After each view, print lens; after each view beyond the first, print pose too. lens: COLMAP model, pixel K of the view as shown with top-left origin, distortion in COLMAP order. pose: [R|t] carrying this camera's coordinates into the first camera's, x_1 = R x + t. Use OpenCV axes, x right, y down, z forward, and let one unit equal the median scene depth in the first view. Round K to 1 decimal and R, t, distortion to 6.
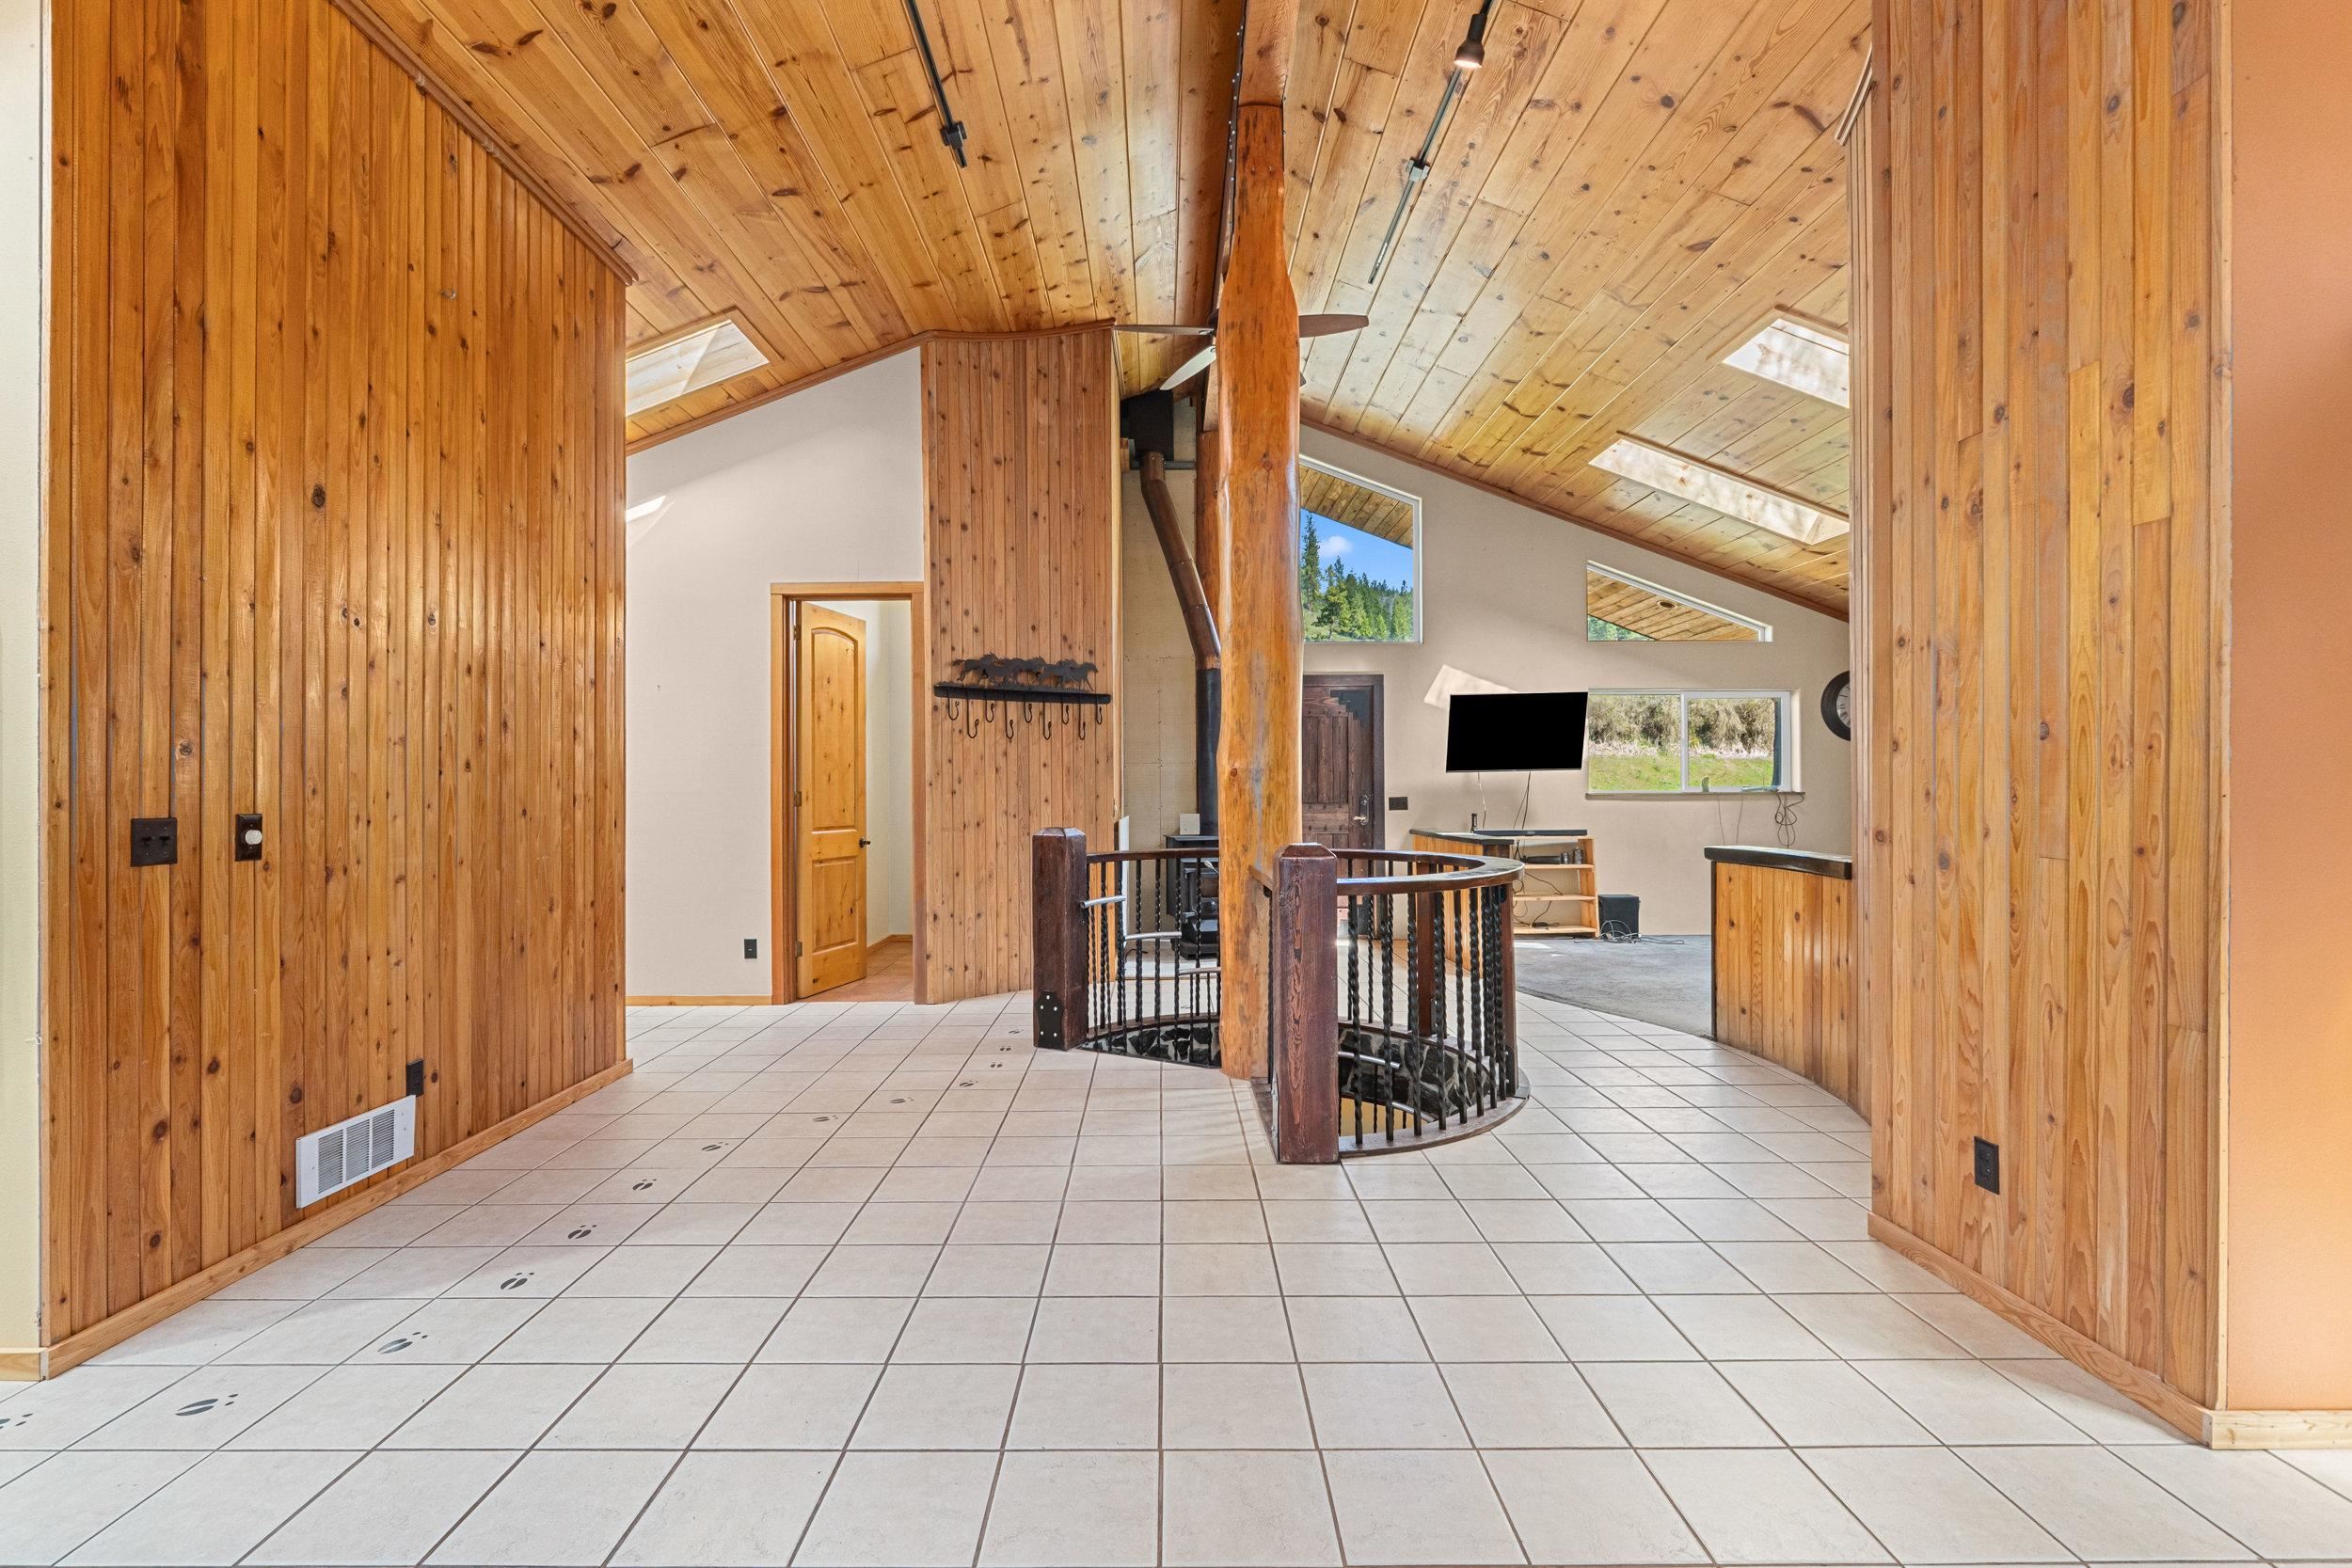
lens RADIAL K [[1039.9, 0, 1173.7], [0, 1039.9, 783.2], [0, 0, 1]] dist [-0.007388, 0.000580]
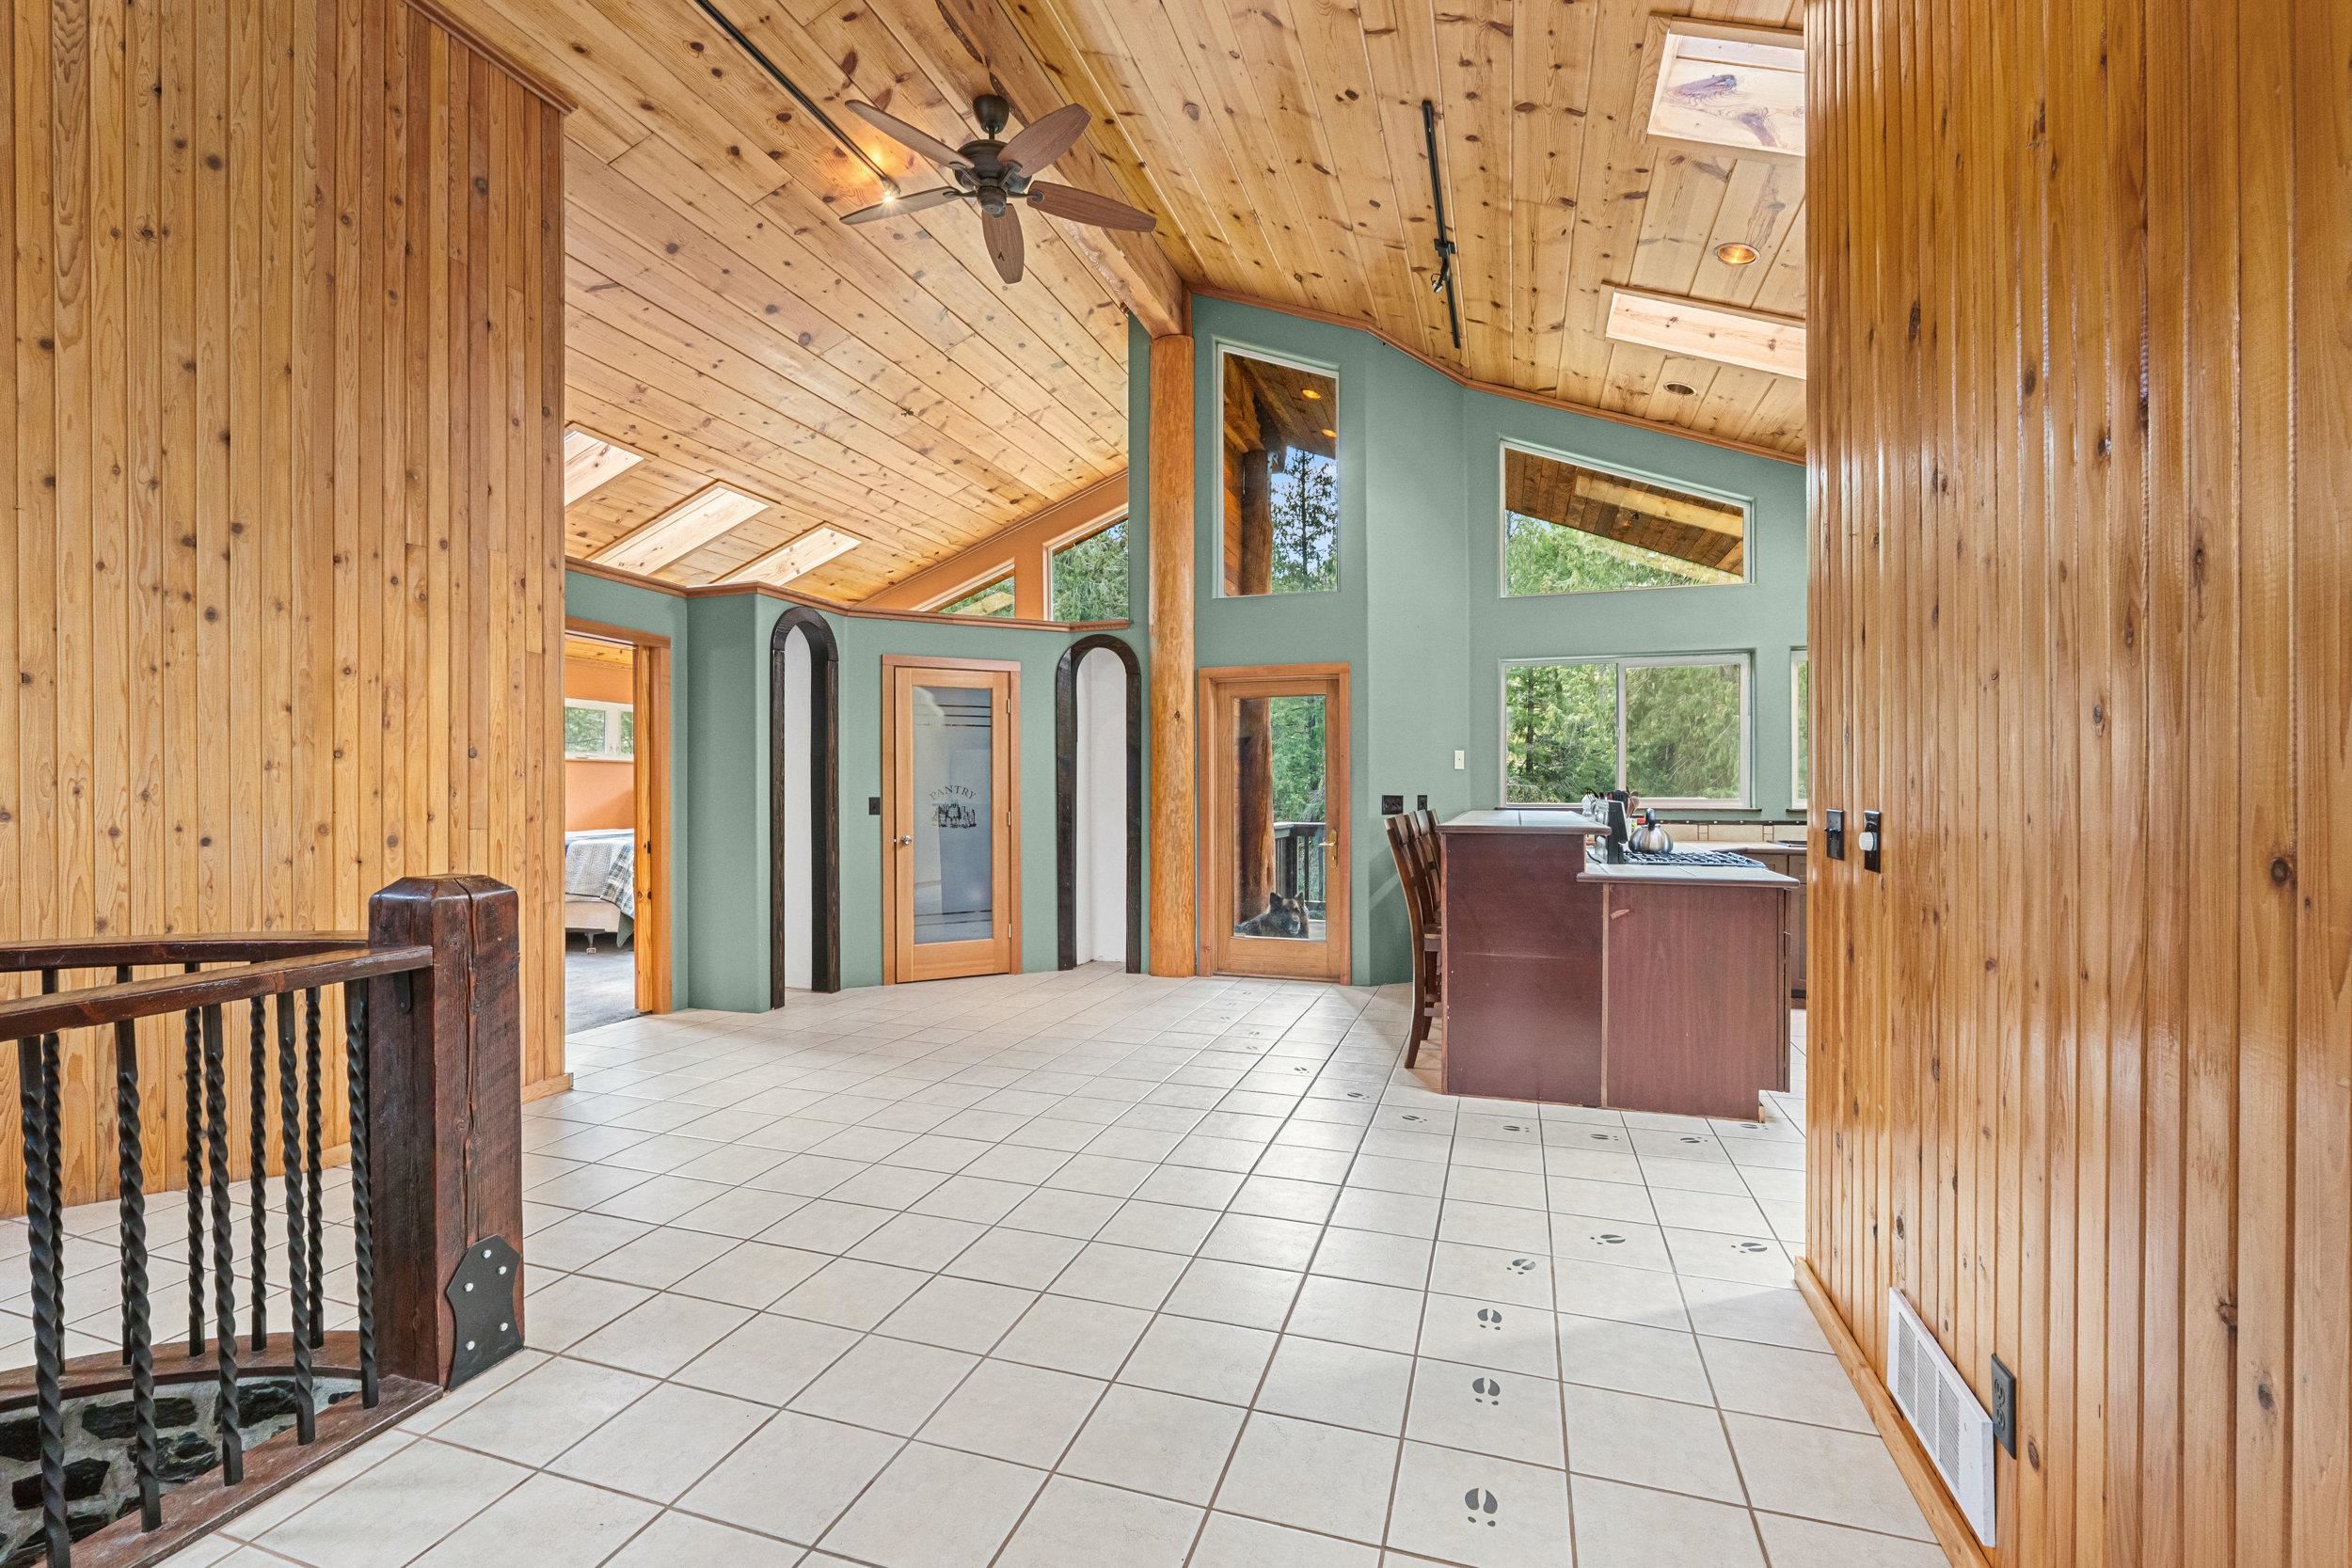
lens RADIAL K [[1039.9, 0, 1153.6], [0, 1039.9, 790.9], [0, 0, 1]] dist [-0.007388, 0.000580]
pose [[-0.941829, 0.004133, 0.336067, -0.569362], [0.005805, 0.999975, 0.003969, 0.007639], [-0.336042, 0.005689, -0.941830, 1.675956]]
